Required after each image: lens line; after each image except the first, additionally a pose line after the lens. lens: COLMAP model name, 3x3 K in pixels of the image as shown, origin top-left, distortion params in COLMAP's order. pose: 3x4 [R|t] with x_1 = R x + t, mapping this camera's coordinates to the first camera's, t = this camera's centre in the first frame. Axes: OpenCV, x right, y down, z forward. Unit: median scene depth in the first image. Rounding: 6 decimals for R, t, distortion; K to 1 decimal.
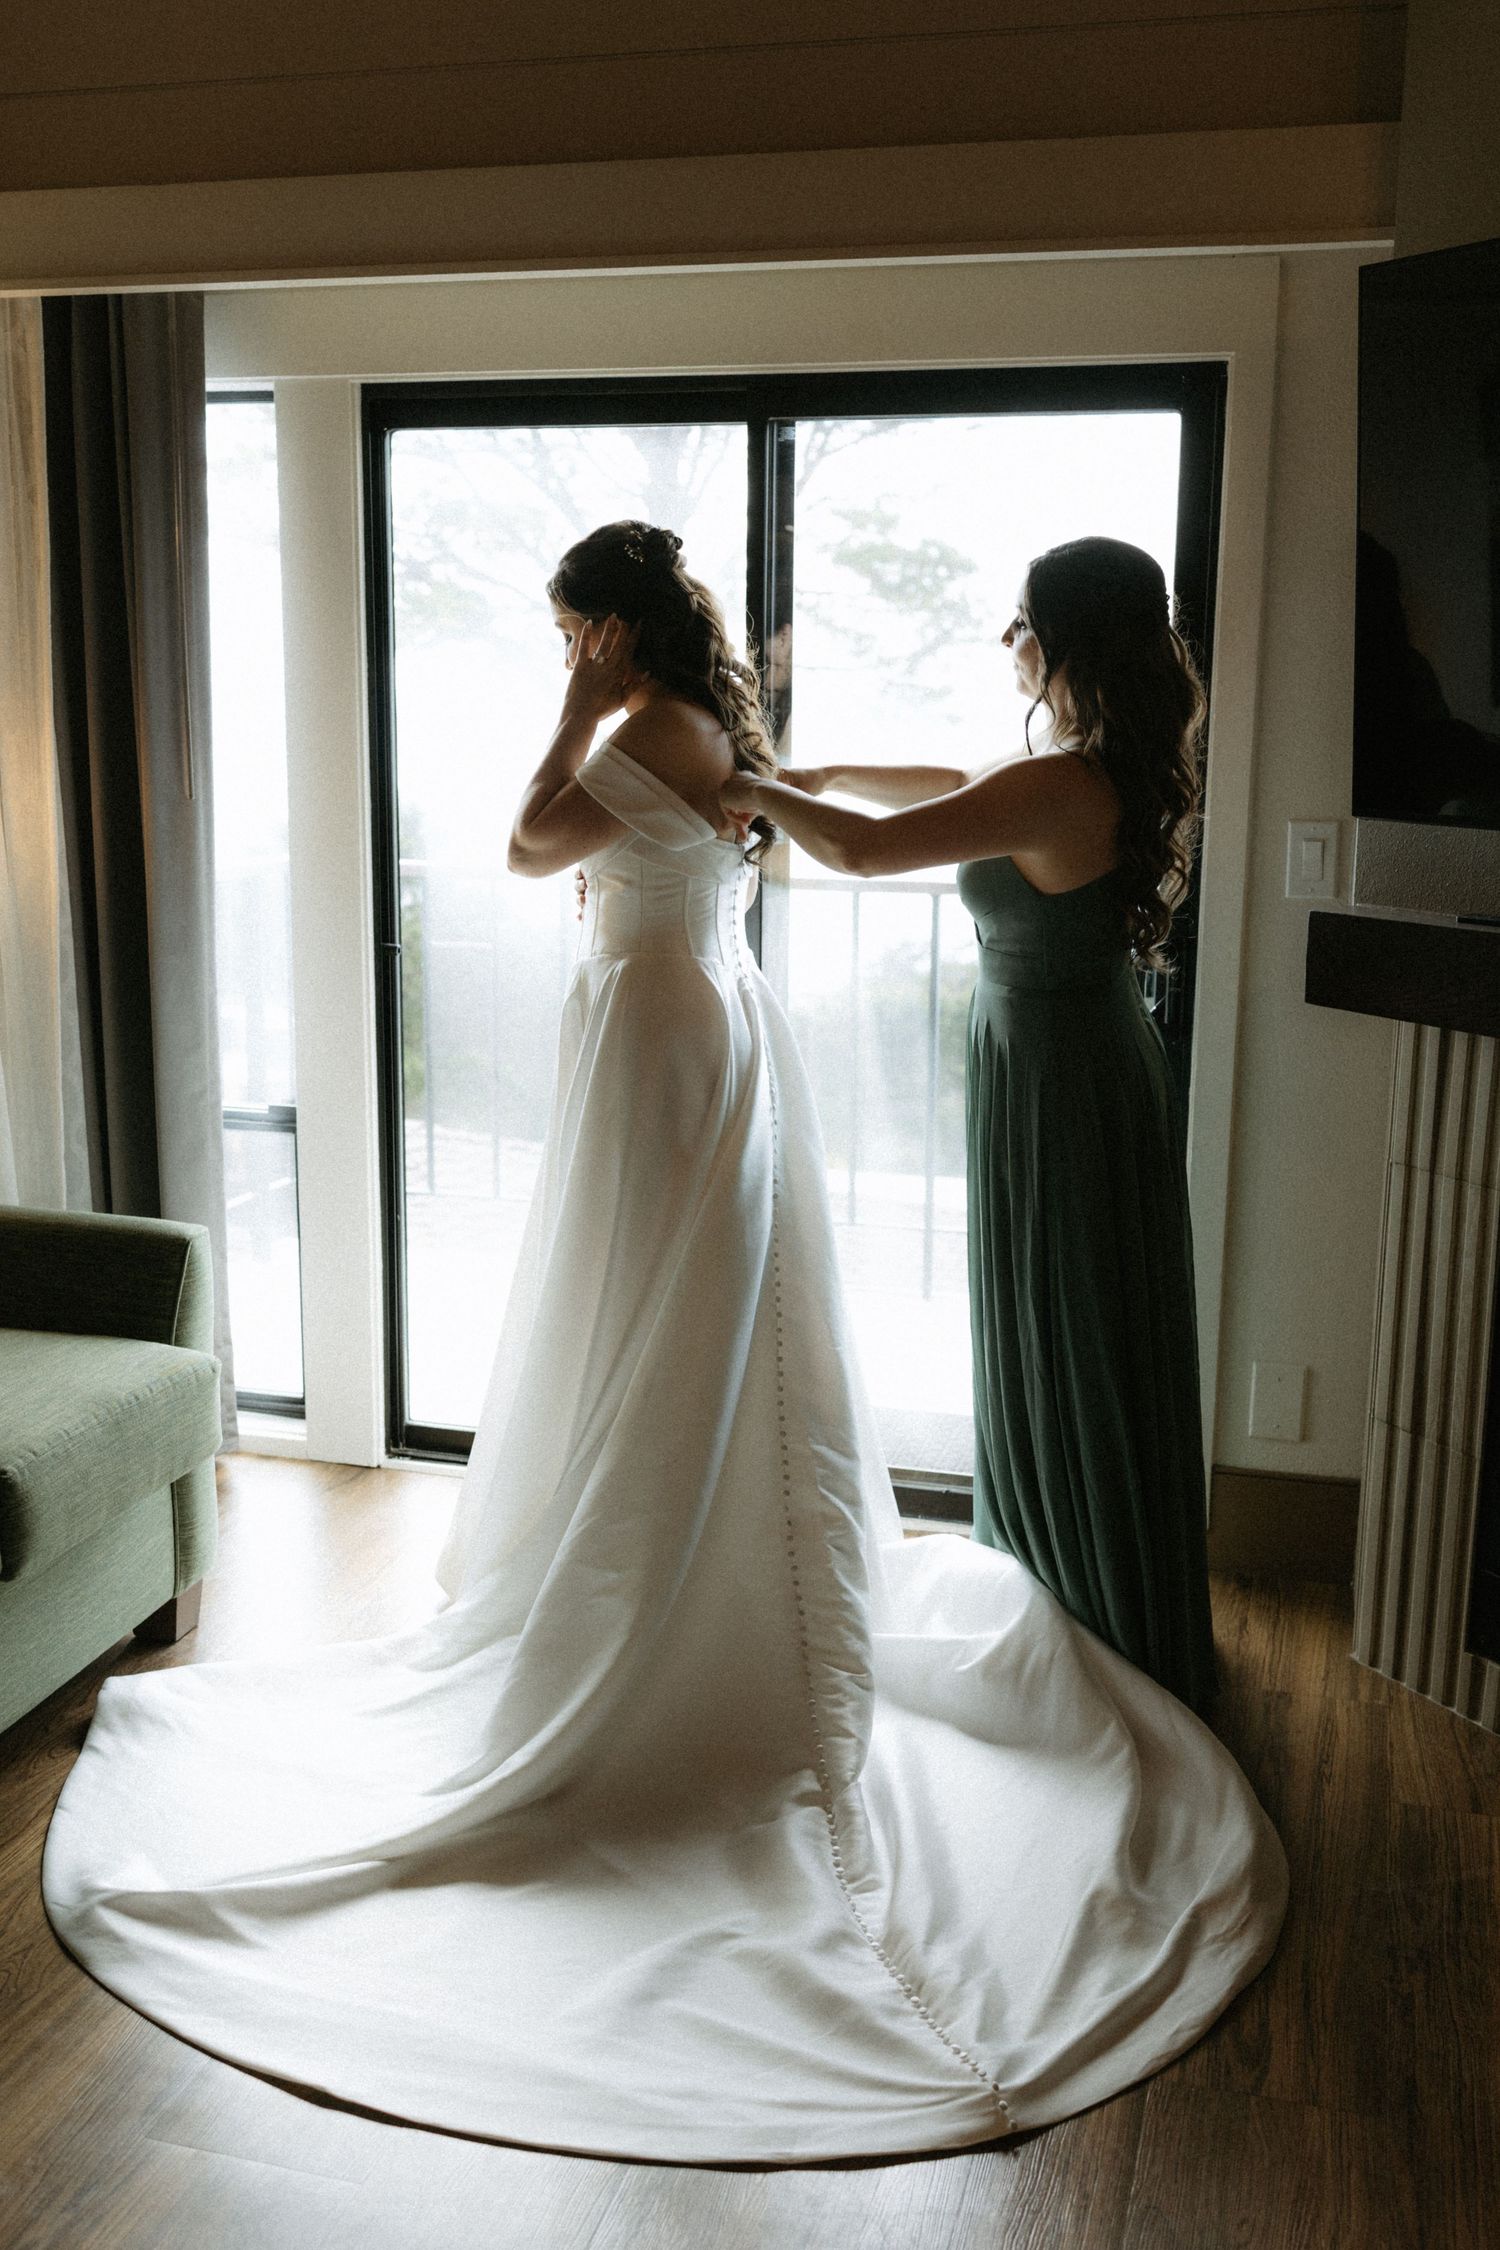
lens RADIAL K [[2275.4, 0, 750.4], [0, 2275.4, 1118.9], [0, 0, 1]] dist [0.100783, -0.002129]
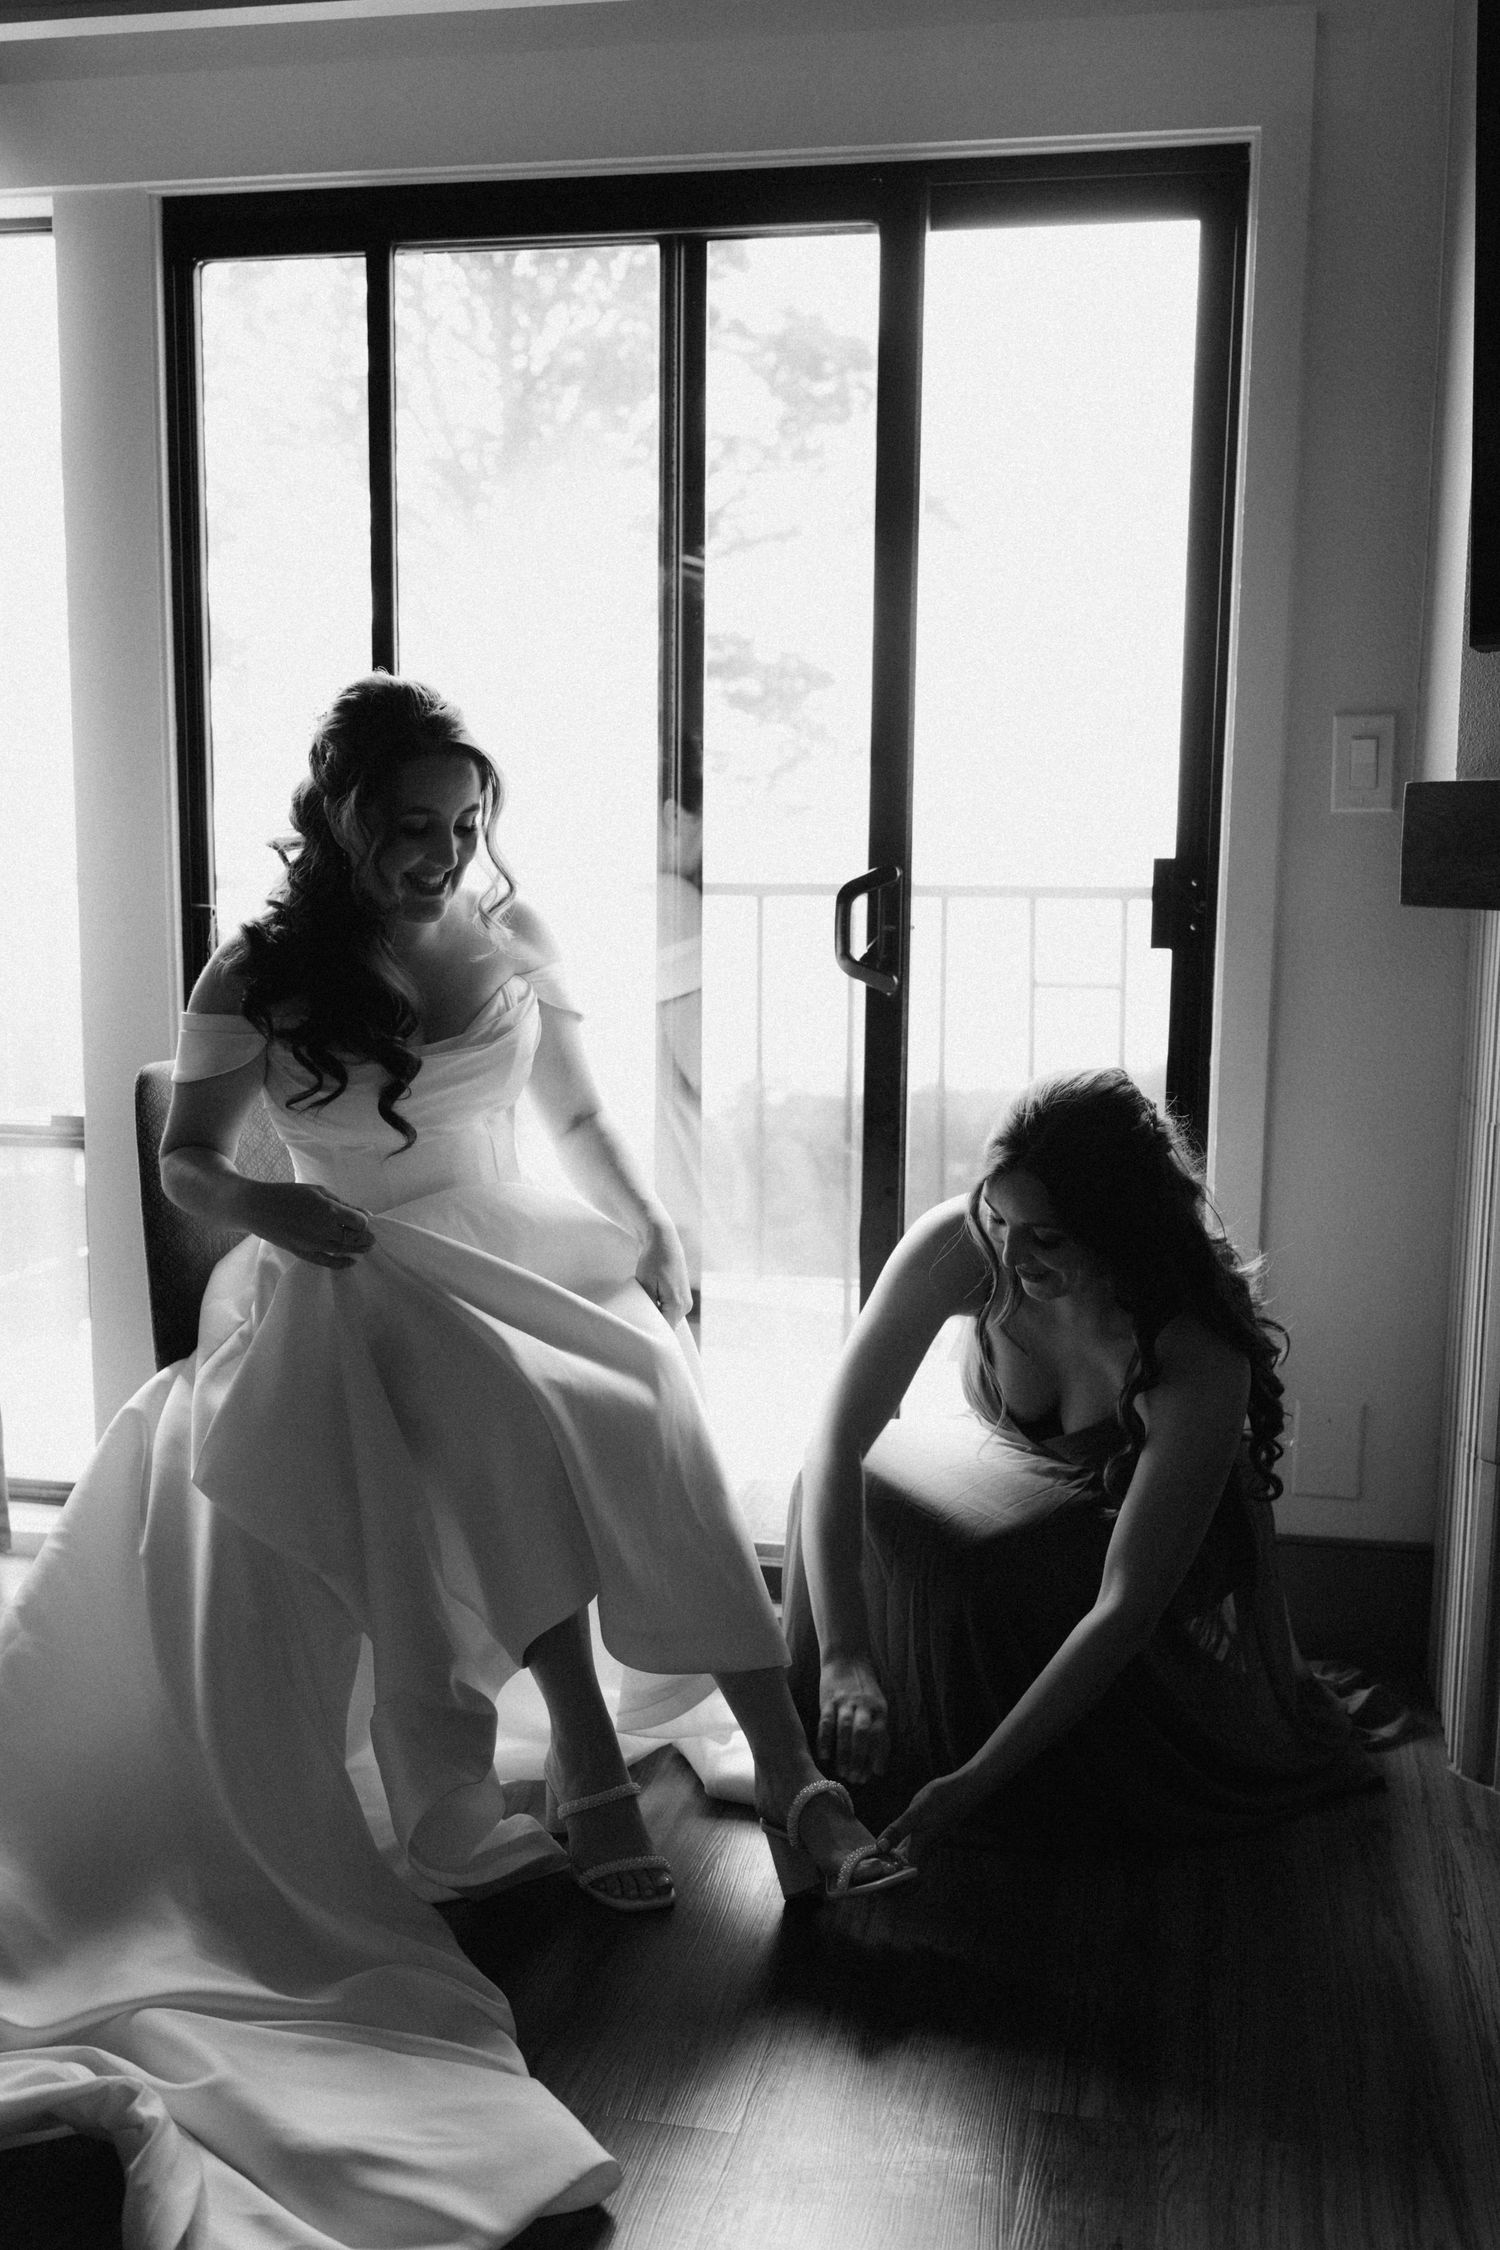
lens RADIAL K [[2275.4, 0, 750.4], [0, 2275.4, 1118.9], [0, 0, 1]] dist [0.100783, -0.002129]
pose [[0.997986, -0.010979, 0.062482, -0.018930], [0.014536, 0.998282, -0.056769, 0.049194], [-0.061751, 0.057563, 0.996430, 0.202896]]
